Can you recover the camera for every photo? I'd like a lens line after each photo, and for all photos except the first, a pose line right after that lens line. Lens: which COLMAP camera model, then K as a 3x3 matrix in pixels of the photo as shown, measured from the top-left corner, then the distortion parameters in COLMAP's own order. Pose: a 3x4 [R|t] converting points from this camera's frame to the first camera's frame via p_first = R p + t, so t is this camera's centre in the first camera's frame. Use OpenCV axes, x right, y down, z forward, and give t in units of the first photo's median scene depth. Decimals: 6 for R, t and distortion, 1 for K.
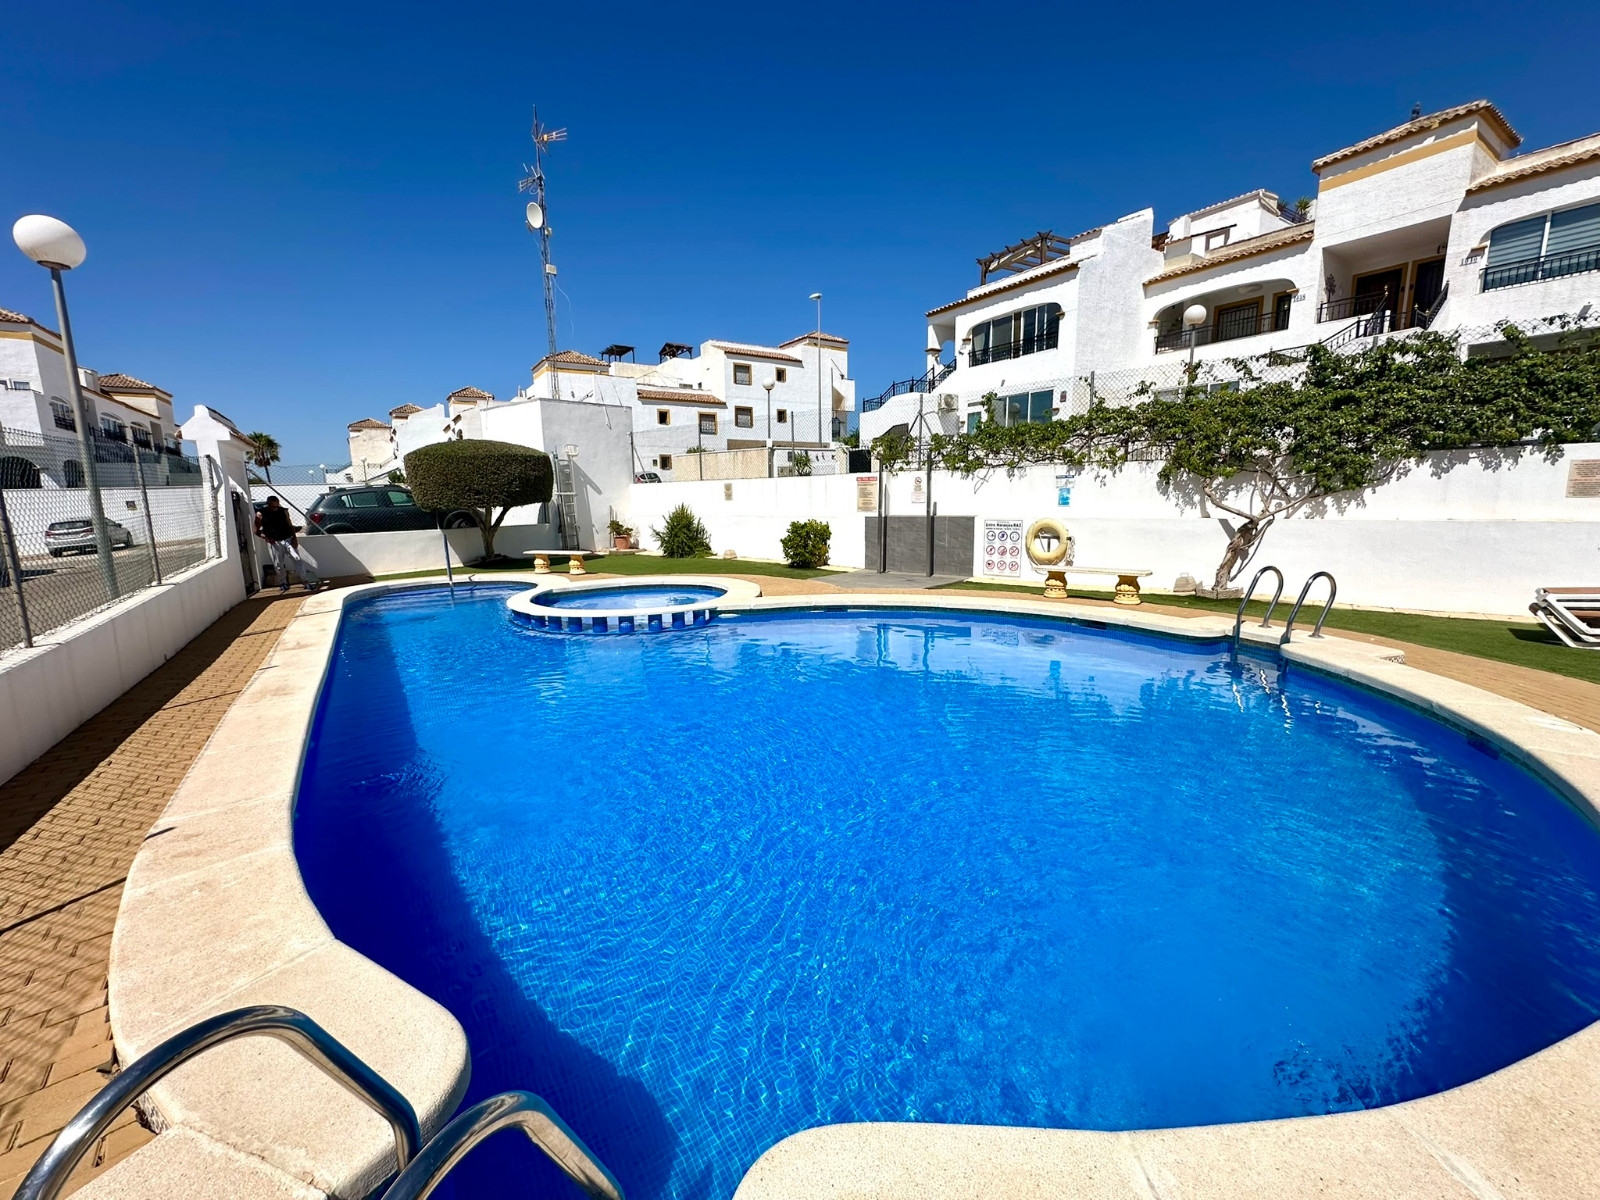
lens RADIAL K [[636.9, 0, 802.3], [0, 636.9, 600.0], [0, 0, 1]] dist [-0.001961, 0.000224]
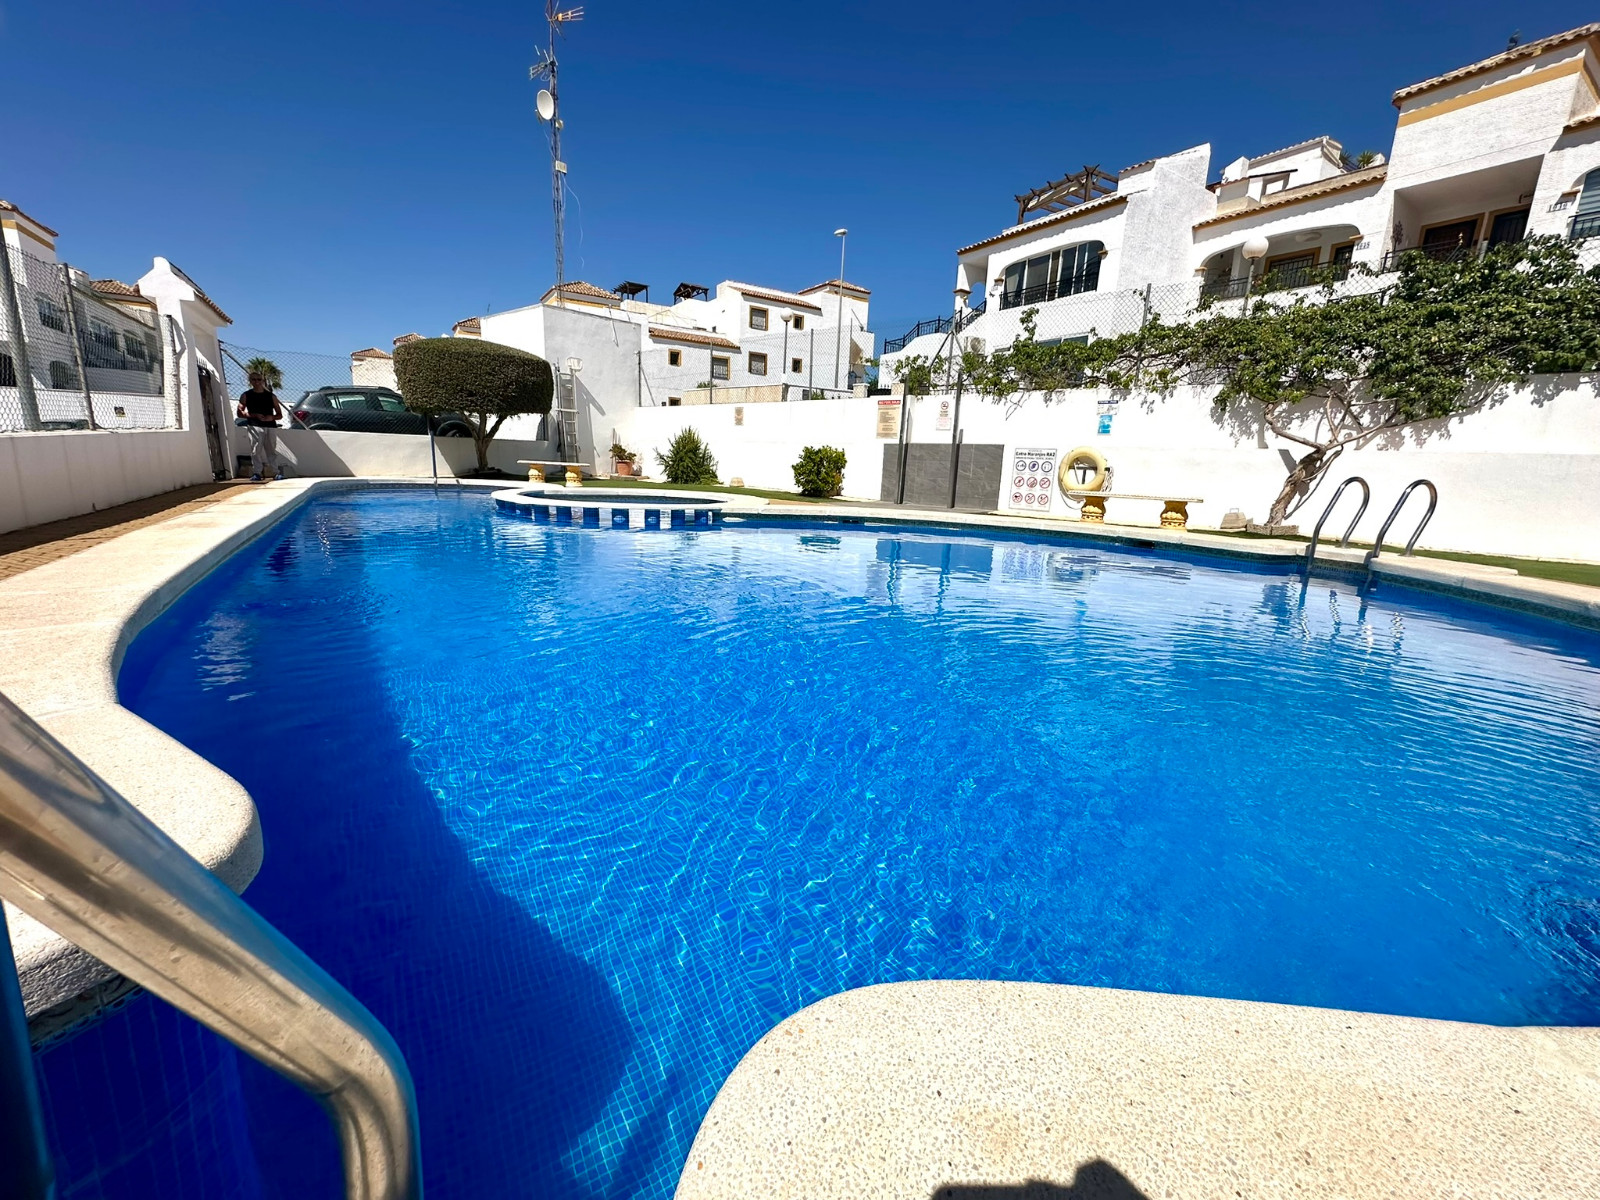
lens RADIAL K [[636.9, 0, 802.4], [0, 636.9, 599.7], [0, 0, 1]] dist [-0.001961, 0.000224]
pose [[0.998269, 0.058806, -0.001158, -0.005791], [-0.058667, 0.996933, 0.051795, 0.048967], [0.004200, -0.051637, 0.998657, 0.050216]]
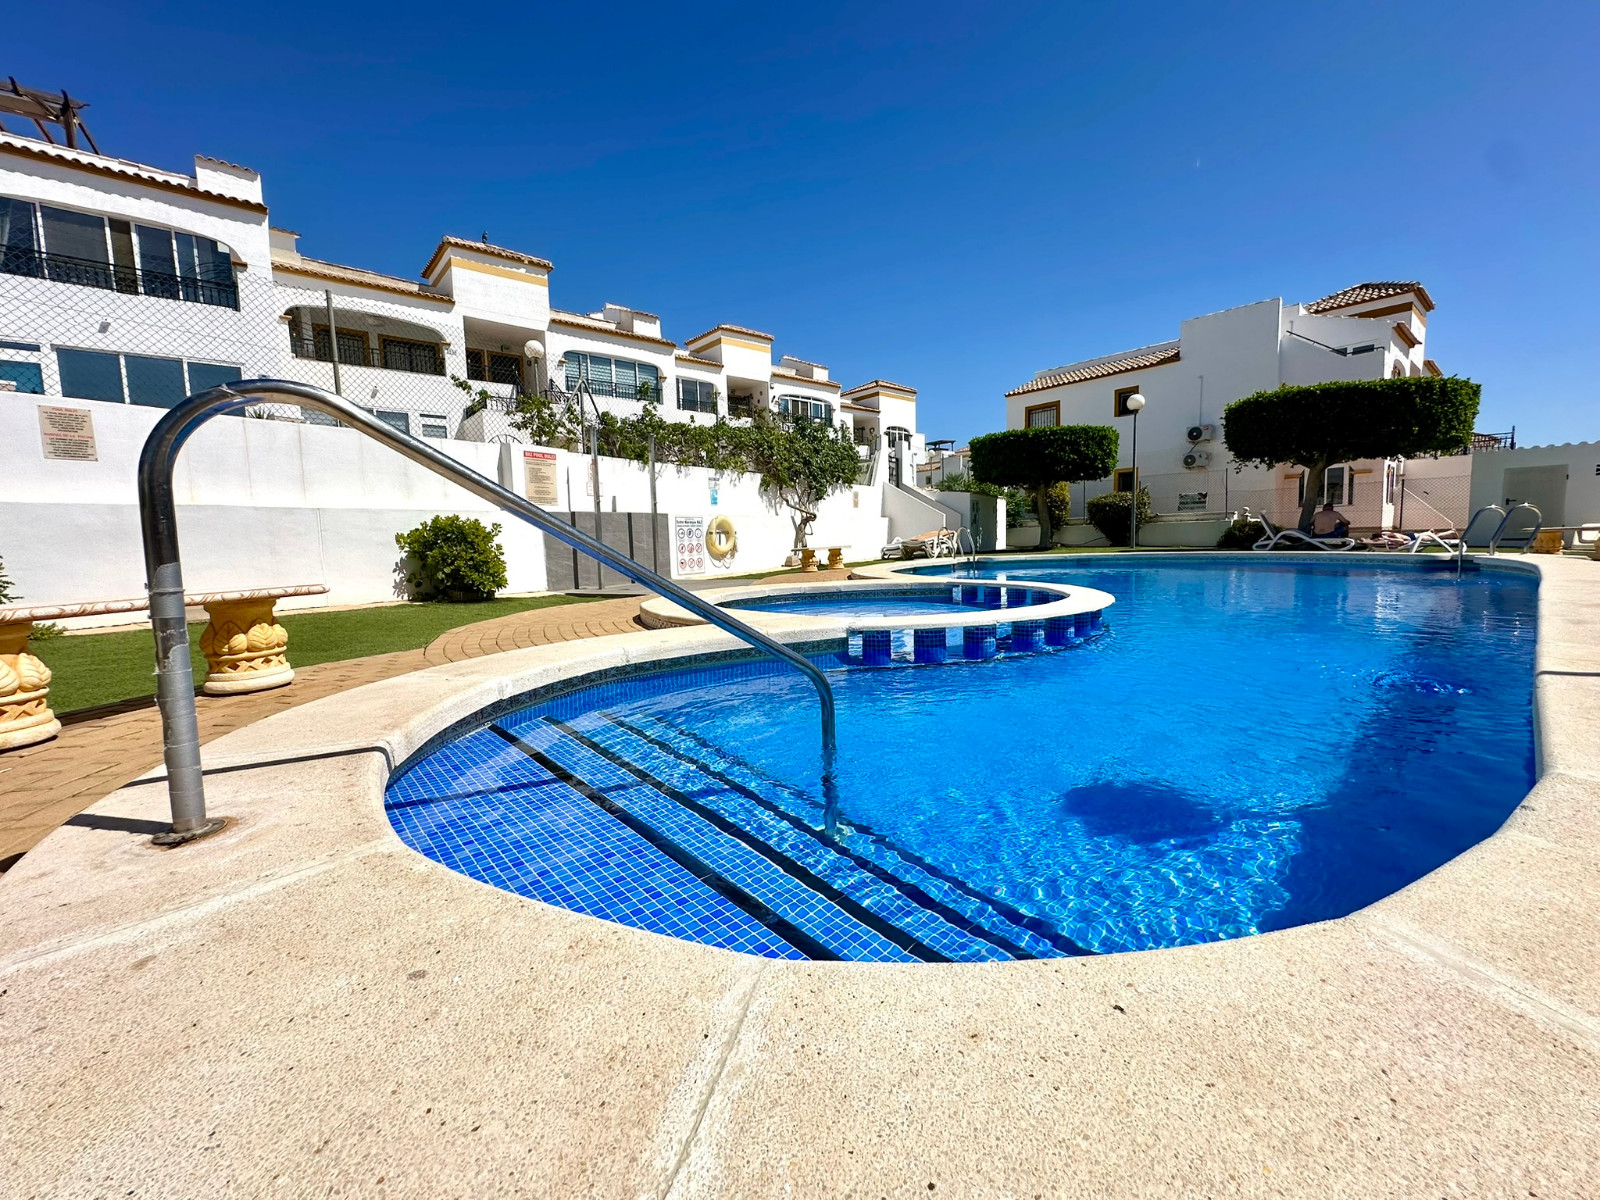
lens RADIAL K [[636.9, 0, 803.1], [0, 636.9, 601.2], [0, 0, 1]] dist [-0.001961, 0.000224]
pose [[-0.123248, -0.080962, 0.989068, -0.528089], [0.193333, 0.975611, 0.103952, -0.050308], [-0.973361, 0.204031, -0.104589, 0.722605]]
